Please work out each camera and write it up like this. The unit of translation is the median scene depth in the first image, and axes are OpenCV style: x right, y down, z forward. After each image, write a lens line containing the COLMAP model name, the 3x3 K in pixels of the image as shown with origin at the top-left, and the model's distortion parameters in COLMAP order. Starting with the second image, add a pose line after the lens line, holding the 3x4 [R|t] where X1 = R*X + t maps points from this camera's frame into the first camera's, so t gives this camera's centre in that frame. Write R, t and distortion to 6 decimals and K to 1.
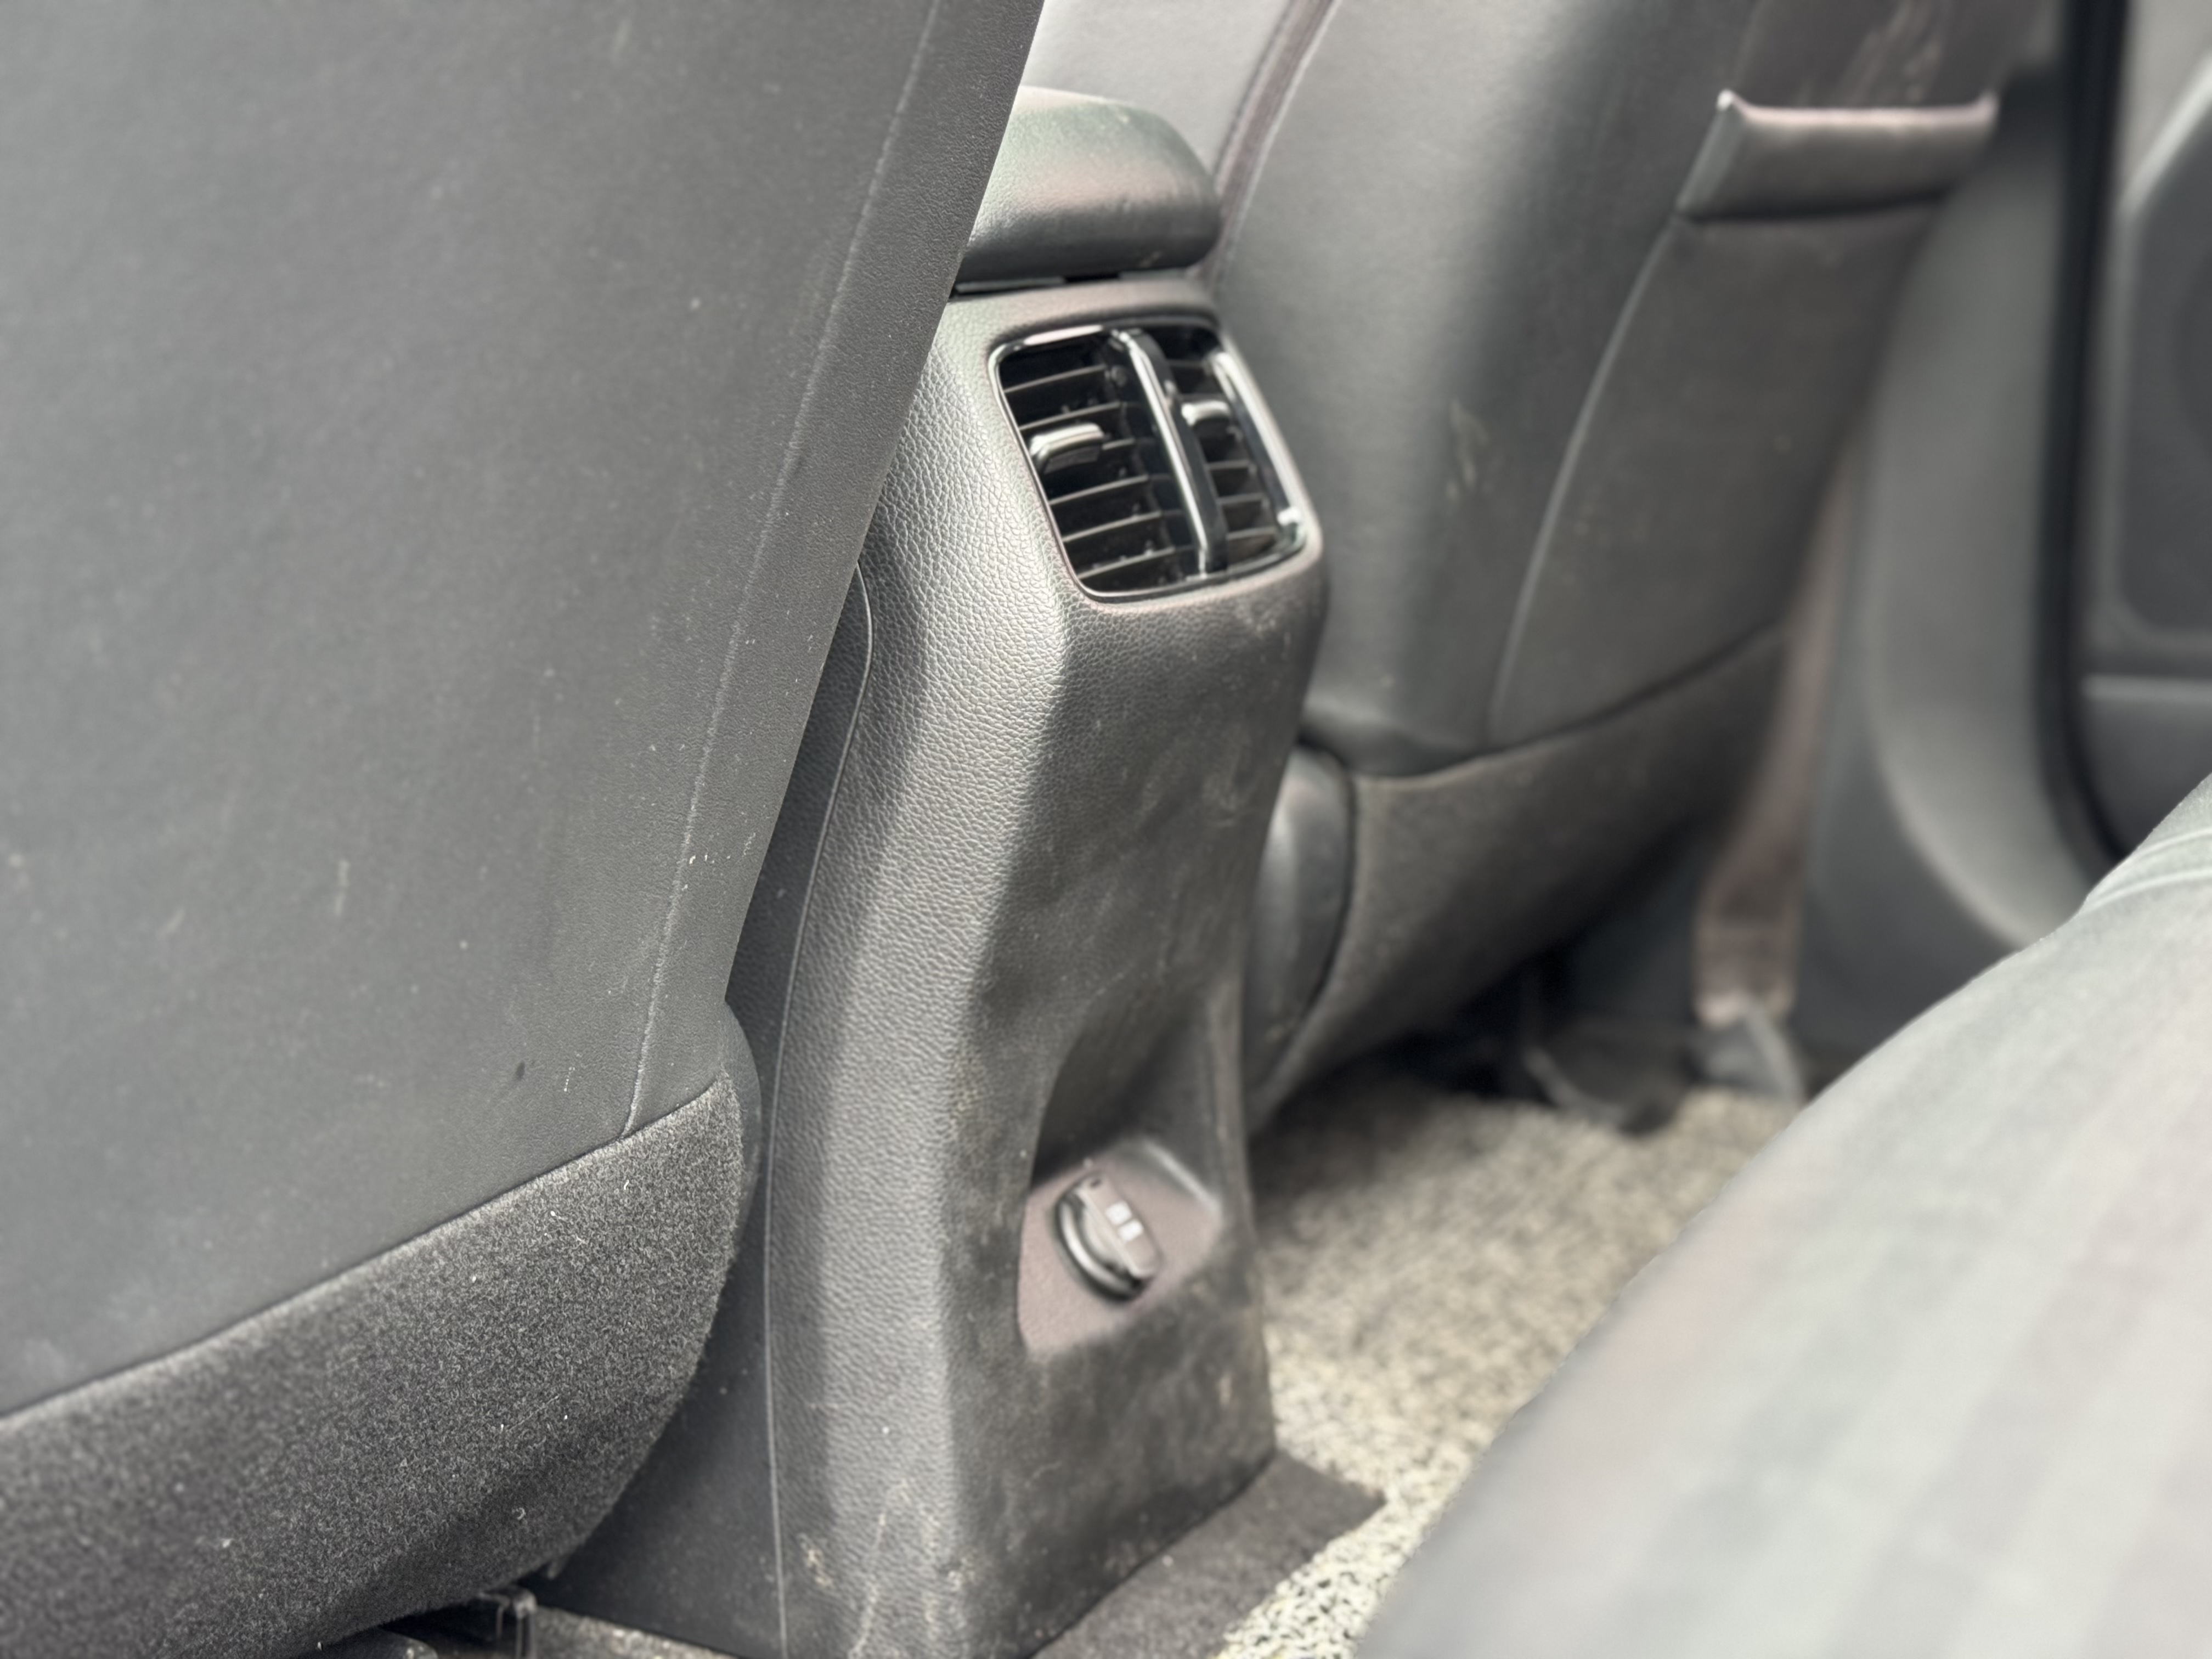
lens RADIAL K [[3096.7, 0, 1121.7], [0, 3096.7, 862.0], [0, 0, 1]] dist [0.175599, -0.378957]
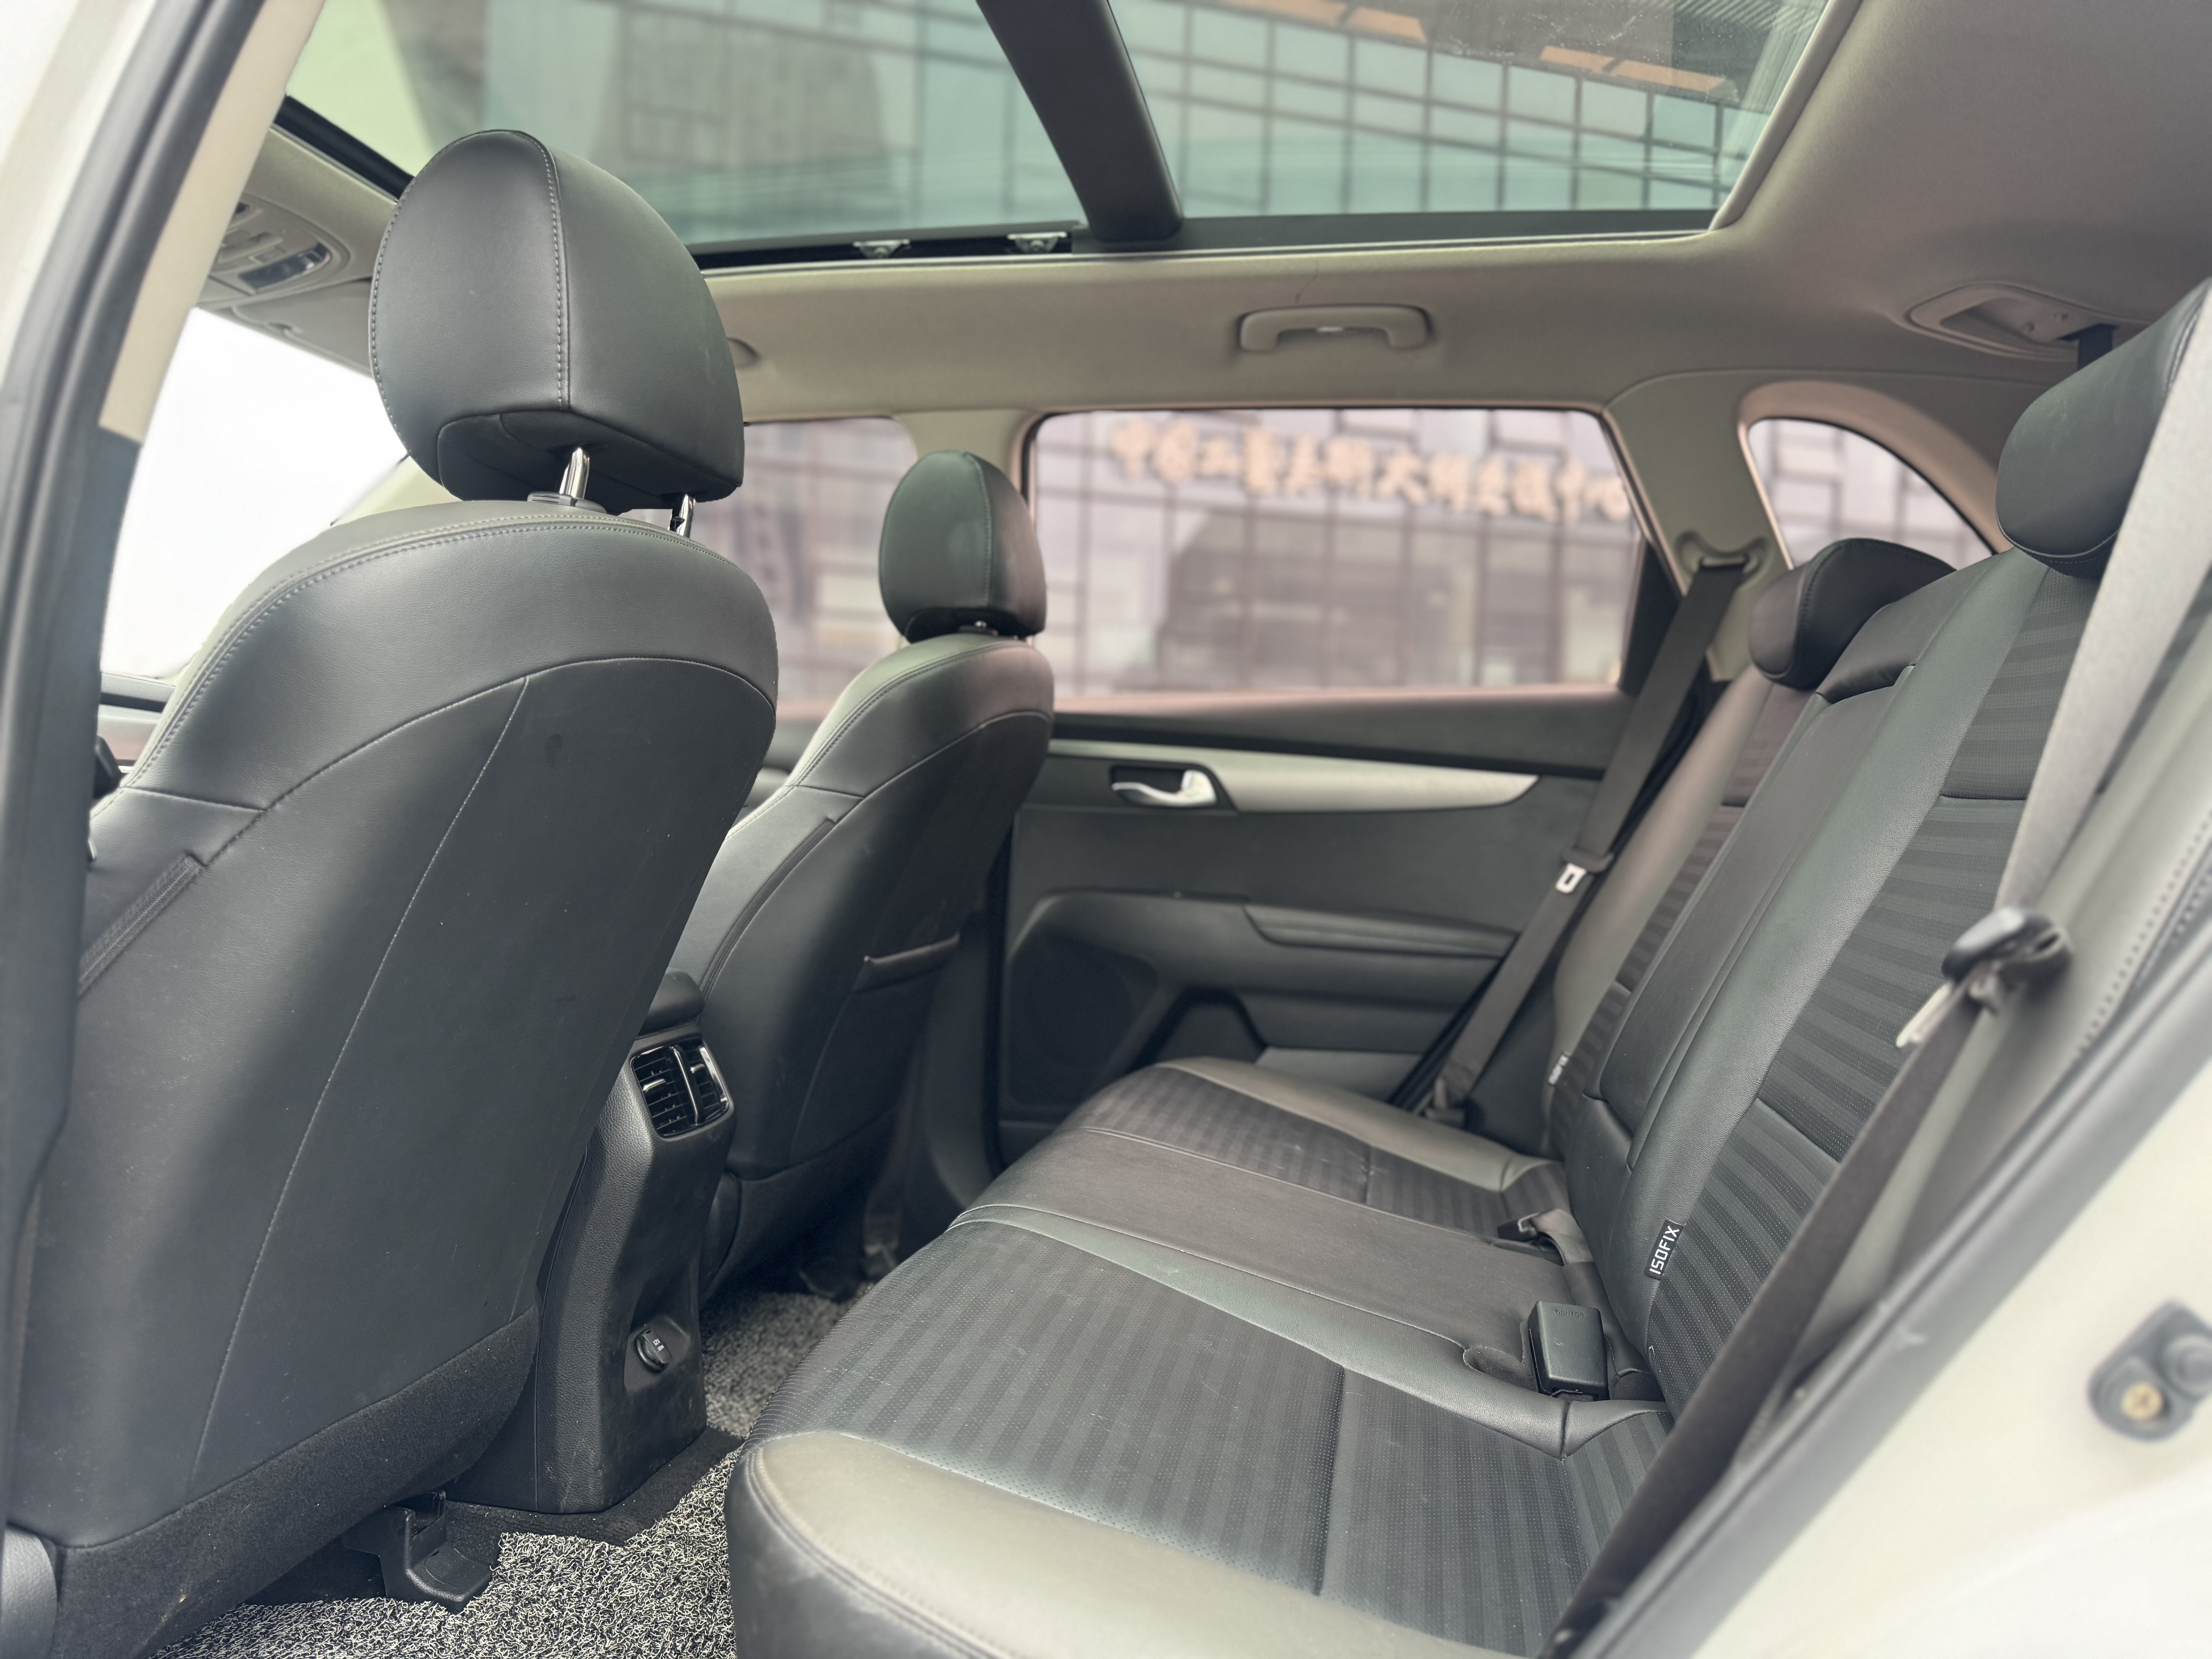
lens RADIAL K [[1549.6, 0, 1112.2], [0, 1549.6, 838.3], [0, 0, 1]] dist [0.099085, -0.136091]
pose [[0.947642, 0.036883, 0.317196, -0.080774], [0.027156, 0.980402, -0.195128, -0.051826], [-0.318177, 0.193525, 0.928069, -0.605488]]
